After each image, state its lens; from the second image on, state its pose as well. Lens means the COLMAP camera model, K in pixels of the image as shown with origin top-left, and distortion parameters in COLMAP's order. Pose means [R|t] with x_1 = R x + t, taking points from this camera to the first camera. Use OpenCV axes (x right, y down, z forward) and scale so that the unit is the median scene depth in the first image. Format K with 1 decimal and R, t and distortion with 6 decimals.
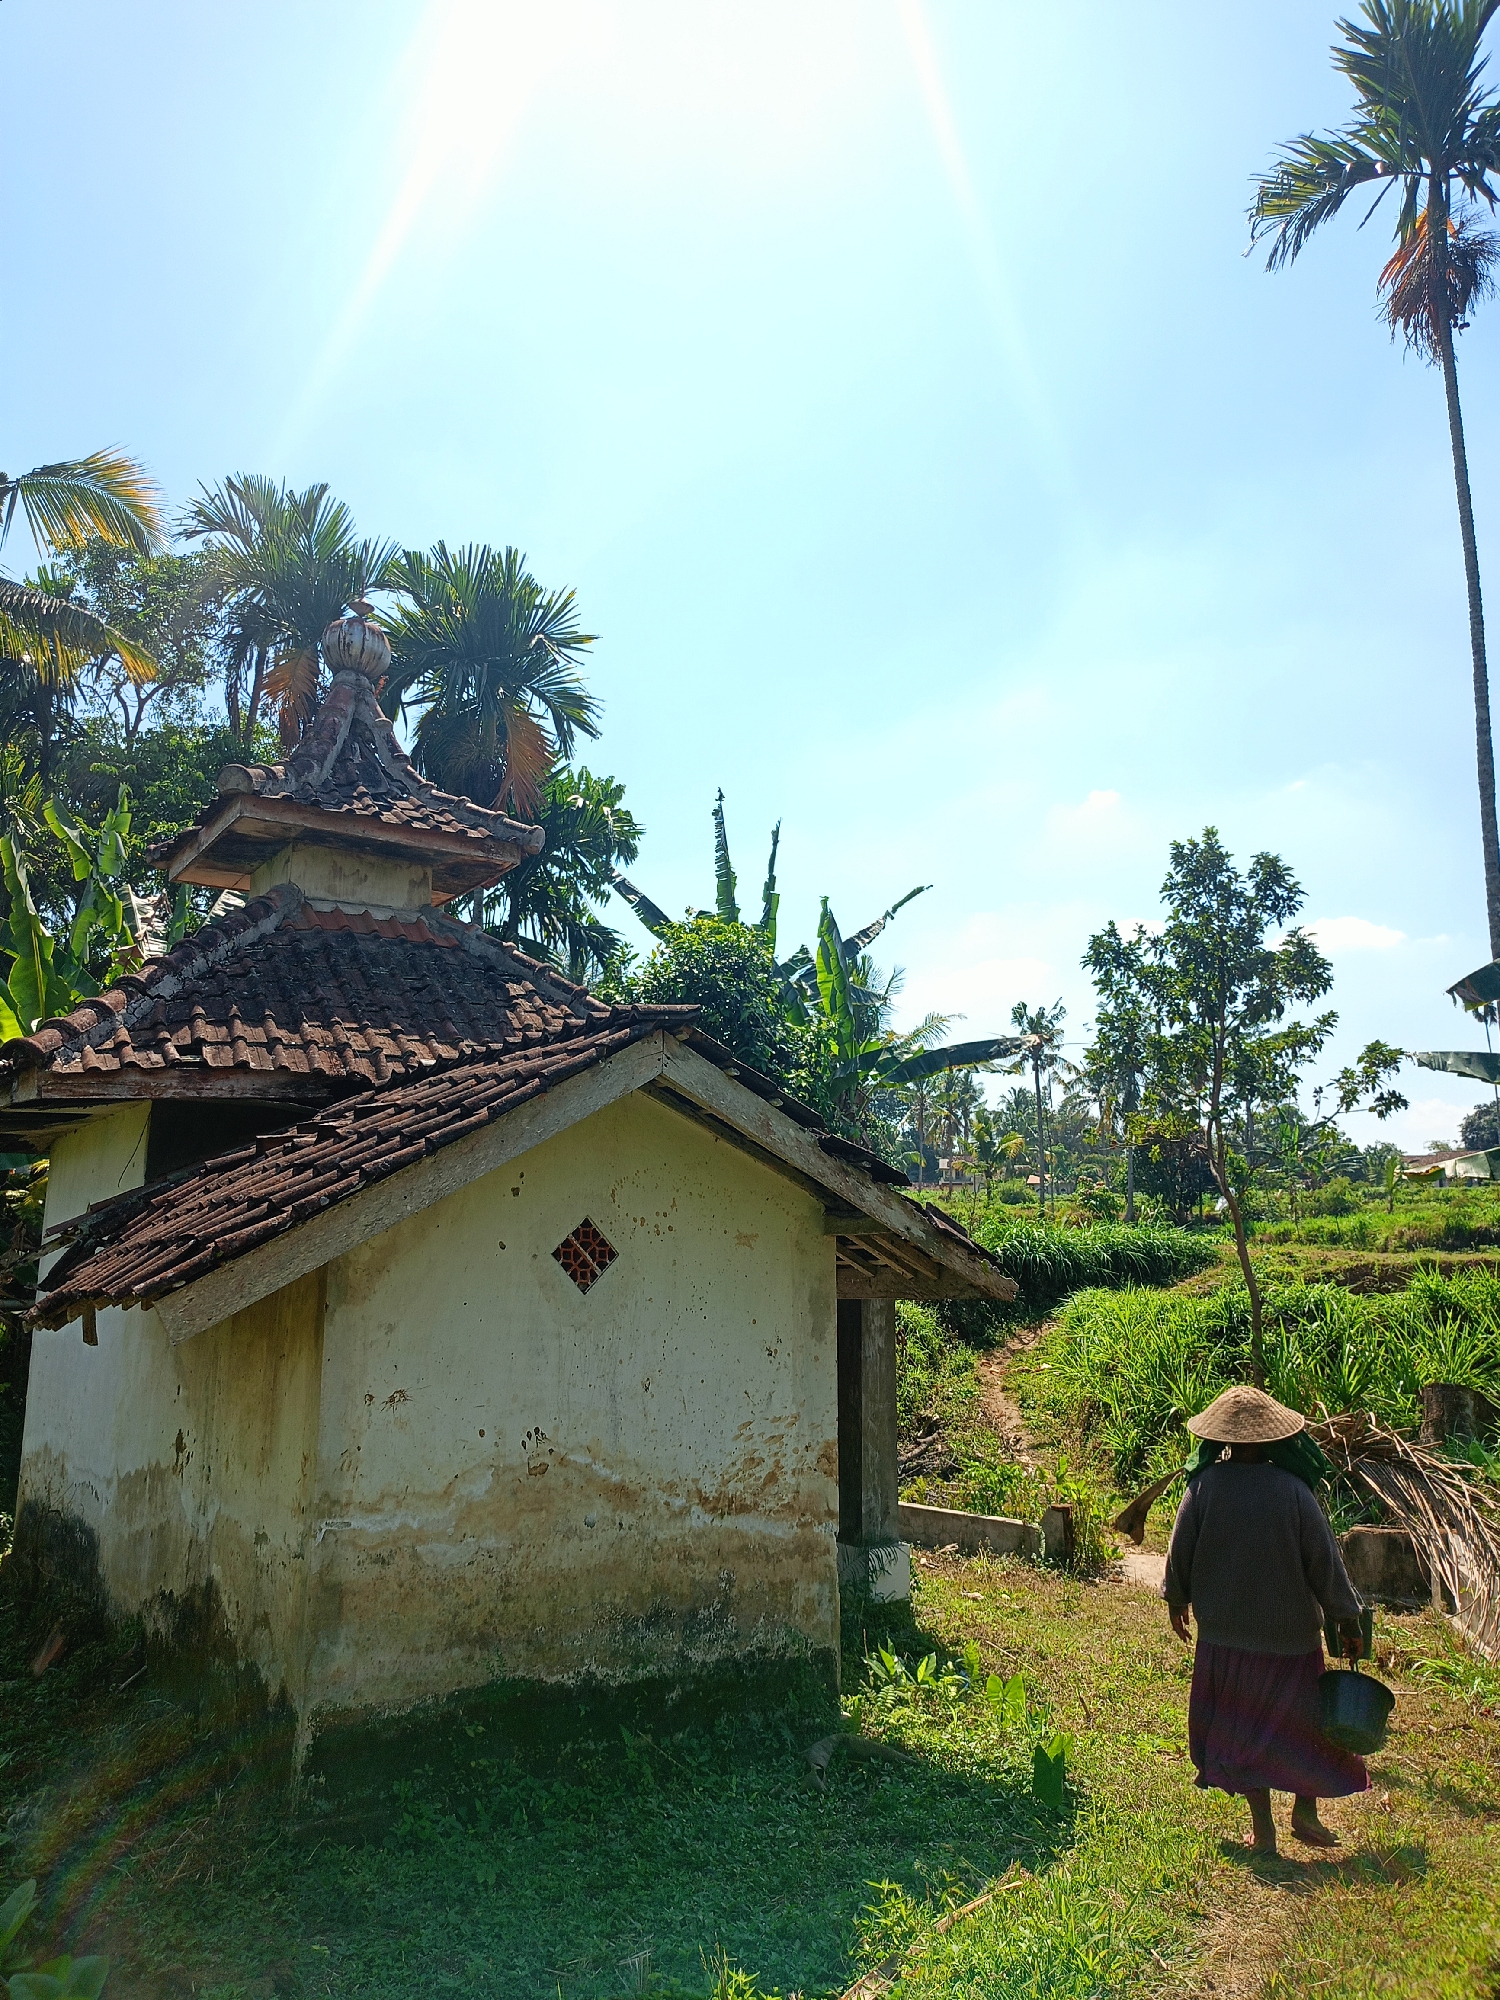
lens RADIAL K [[1446.4, 0, 762.8], [0, 1446.4, 988.9], [0, 0, 1]] dist [-0.003836, -0.001649]
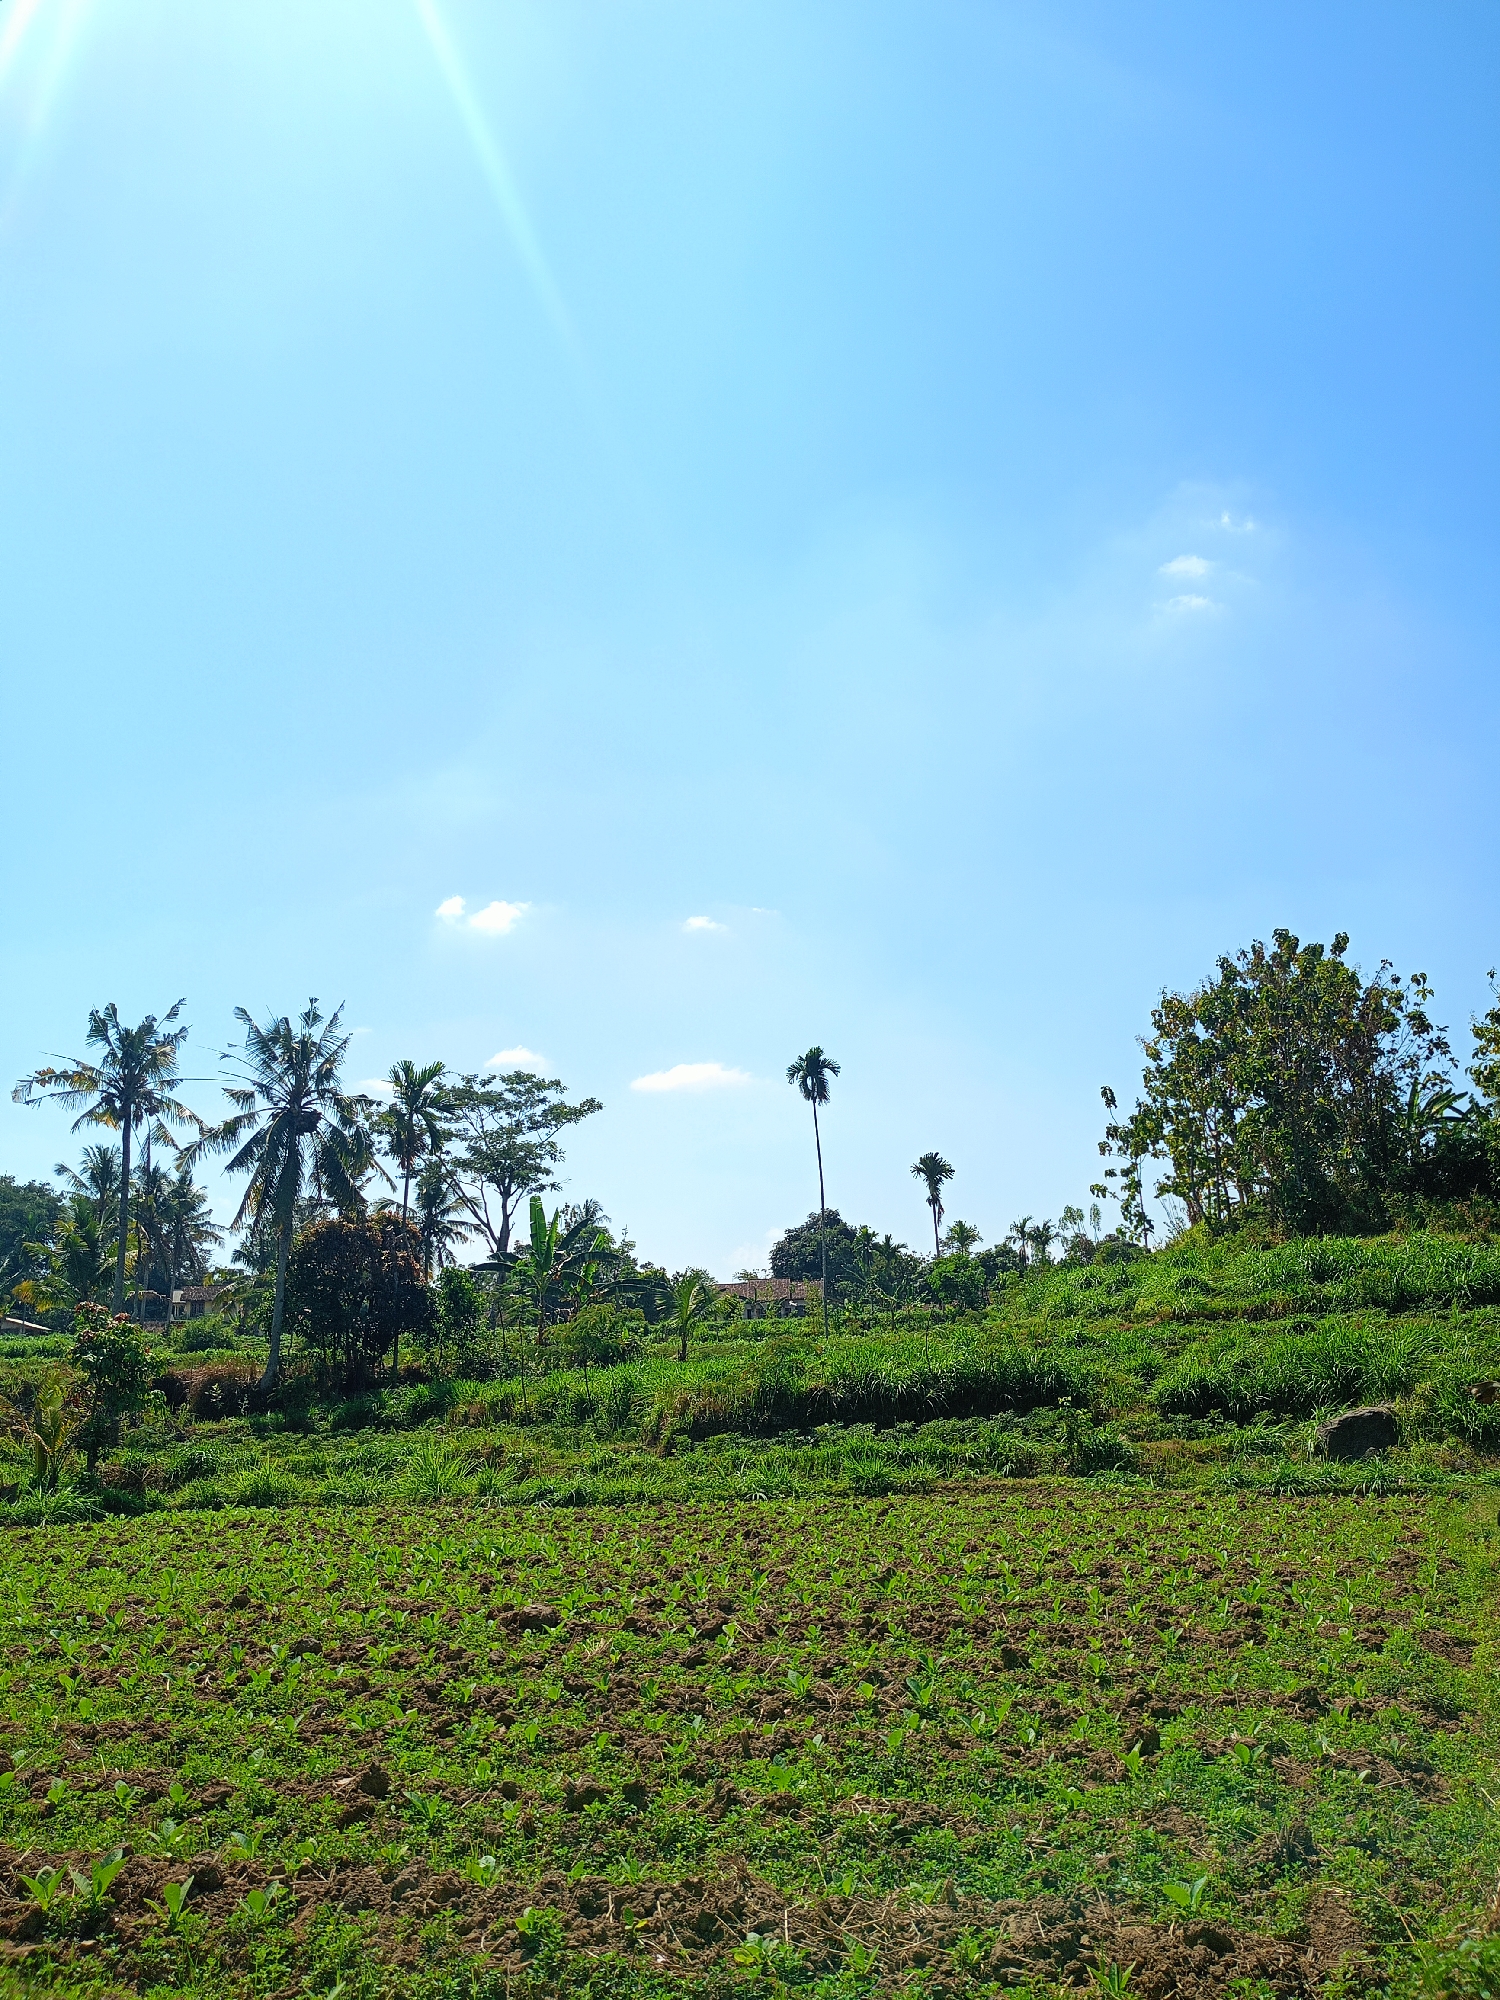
lens RADIAL K [[1446.4, 0, 758.2], [0, 1446.4, 987.7], [0, 0, 1]] dist [-0.003836, -0.001649]
pose [[0.903660, 0.081008, 0.420518, 0.169930], [-0.042071, 0.993989, -0.101074, 0.050624], [-0.426178, 0.073645, 0.901637, 0.366417]]
